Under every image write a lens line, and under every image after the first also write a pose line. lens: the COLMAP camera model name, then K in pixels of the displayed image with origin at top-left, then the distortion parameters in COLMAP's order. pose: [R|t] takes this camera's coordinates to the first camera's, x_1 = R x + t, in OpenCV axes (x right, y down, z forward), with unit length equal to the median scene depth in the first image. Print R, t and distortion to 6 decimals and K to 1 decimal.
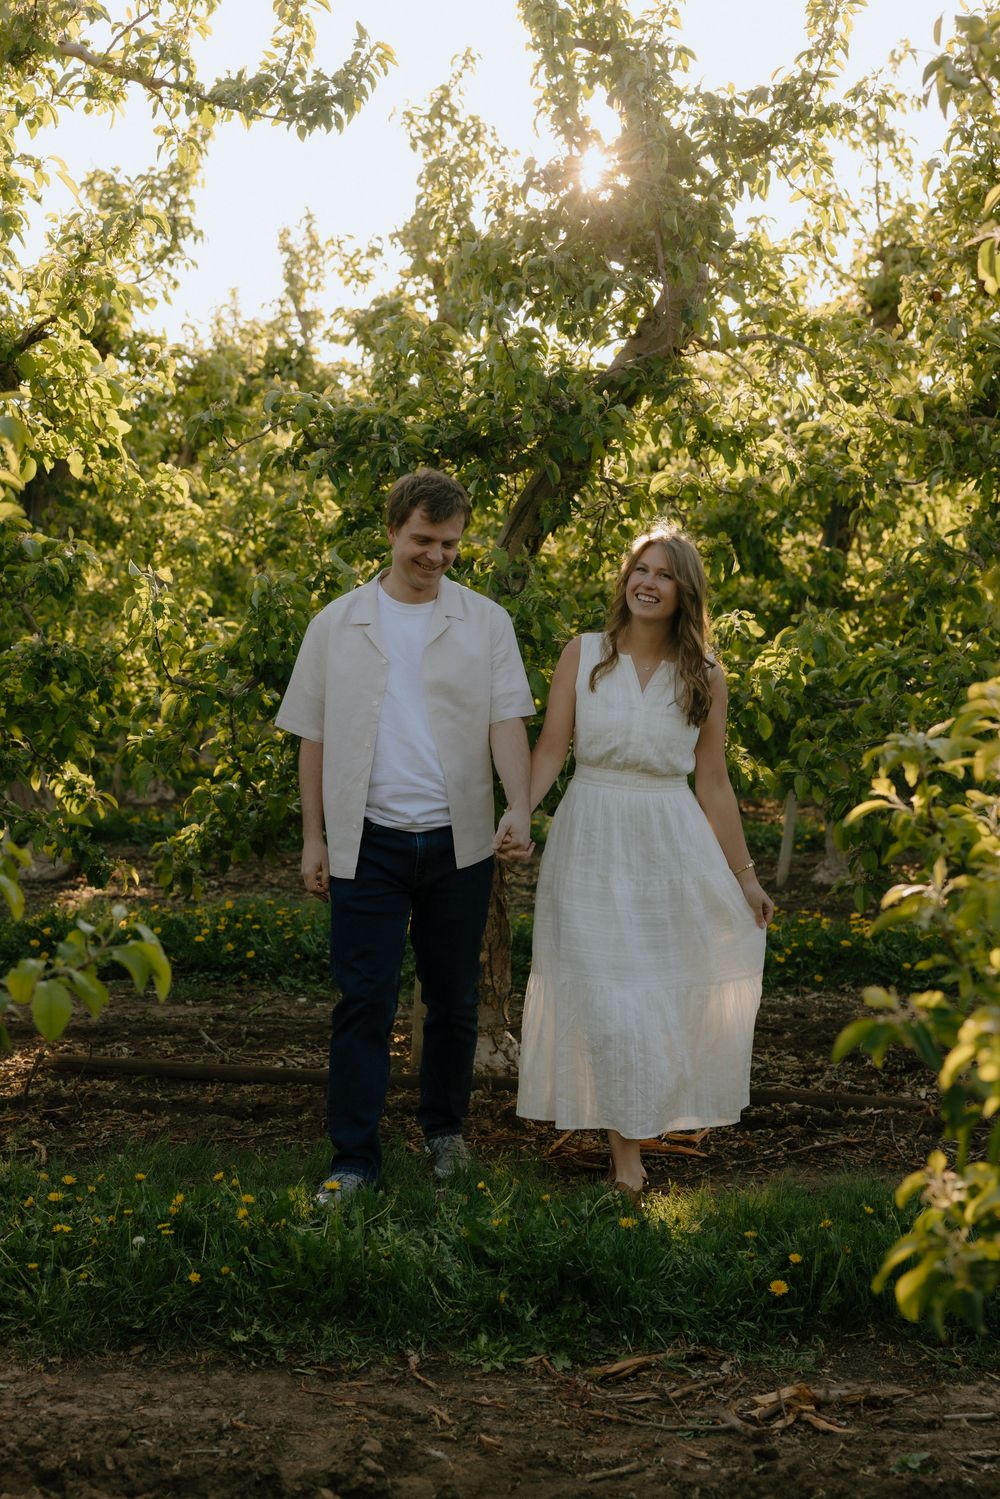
lens RADIAL K [[2076.5, 0, 461.5], [0, 2076.5, 776.9], [0, 0, 1]] dist [0.015022, 0.000000]
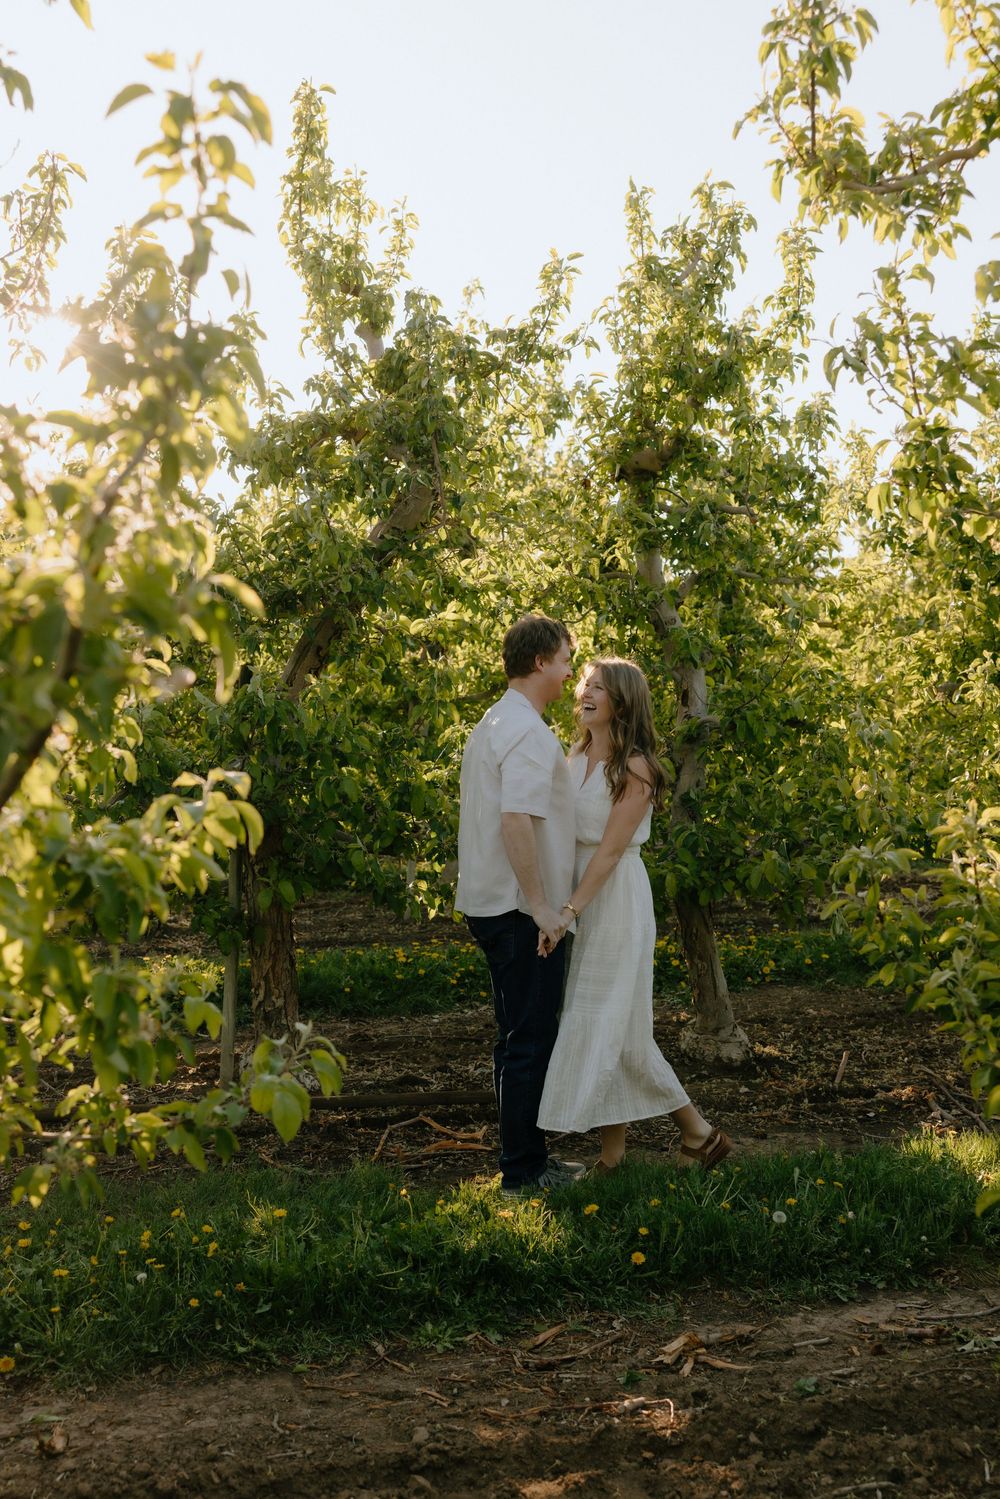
lens RADIAL K [[1612.8, 0, 448.4], [0, 1612.8, 768.4], [0, 0, 1]] dist [0.021176, 0.000000]
pose [[0.964873, -0.031991, 0.260761, -0.152076], [0.040127, 0.998858, -0.025938, -0.027096], [-0.259633, 0.035491, 0.965055, 0.029226]]
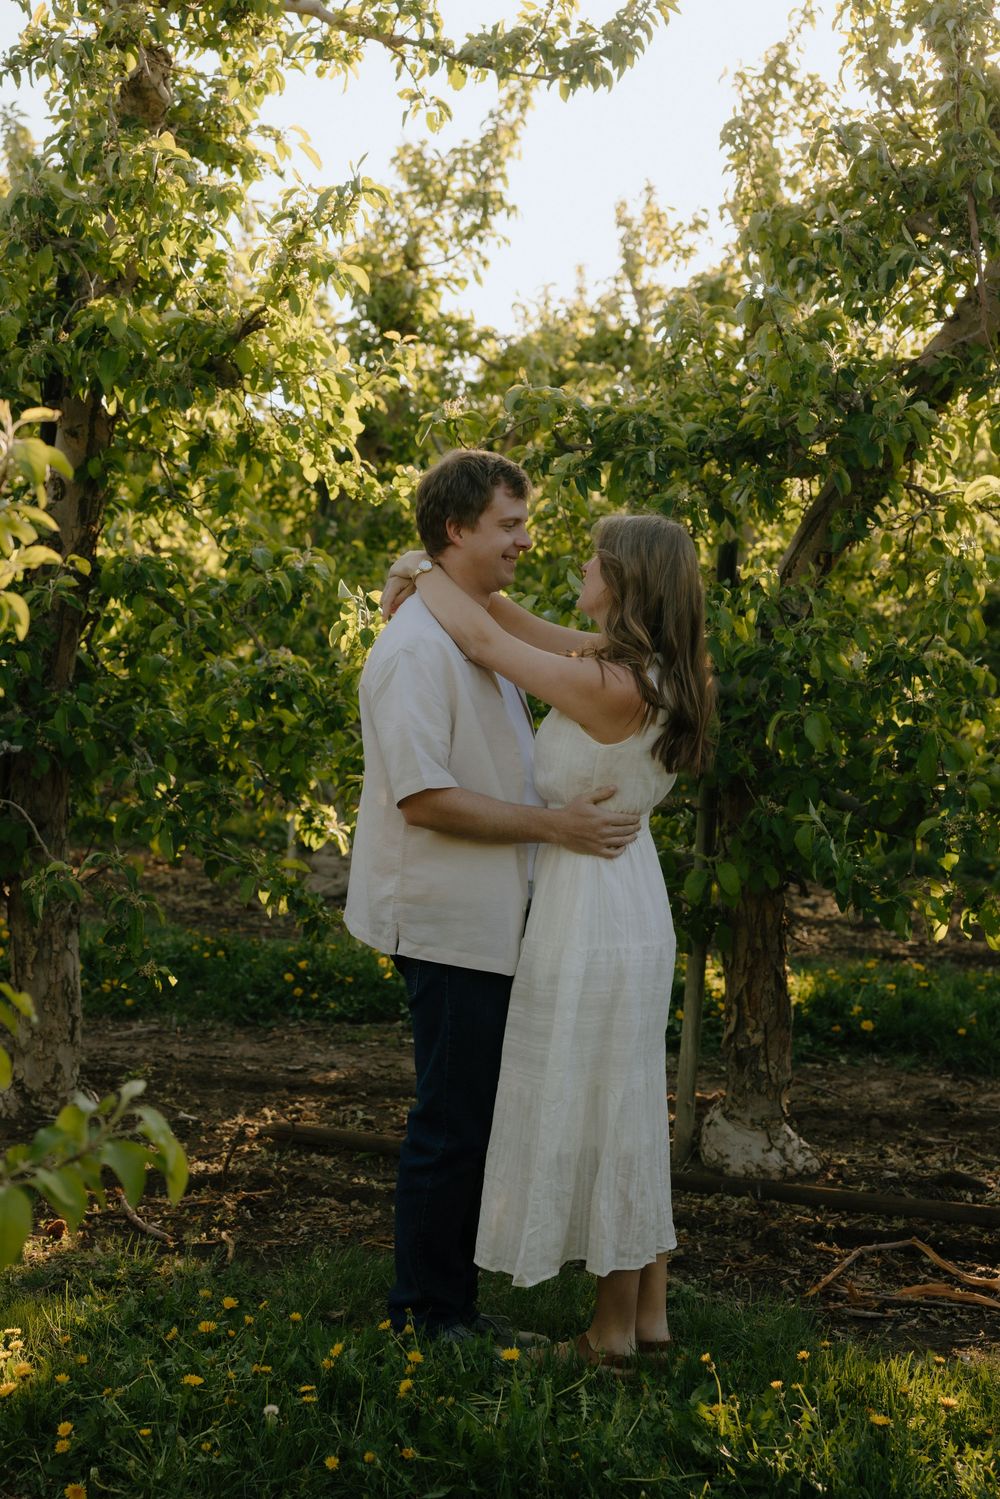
lens RADIAL K [[2128.6, 0, 439.8], [0, 2128.6, 707.3], [0, 0, 1]] dist [0.000965, 0.000000]
pose [[0.982814, 0.024899, -0.182913, 0.042033], [-0.029473, 0.999316, -0.022333, -0.028868], [0.182232, 0.027341, 0.982875, 0.114827]]
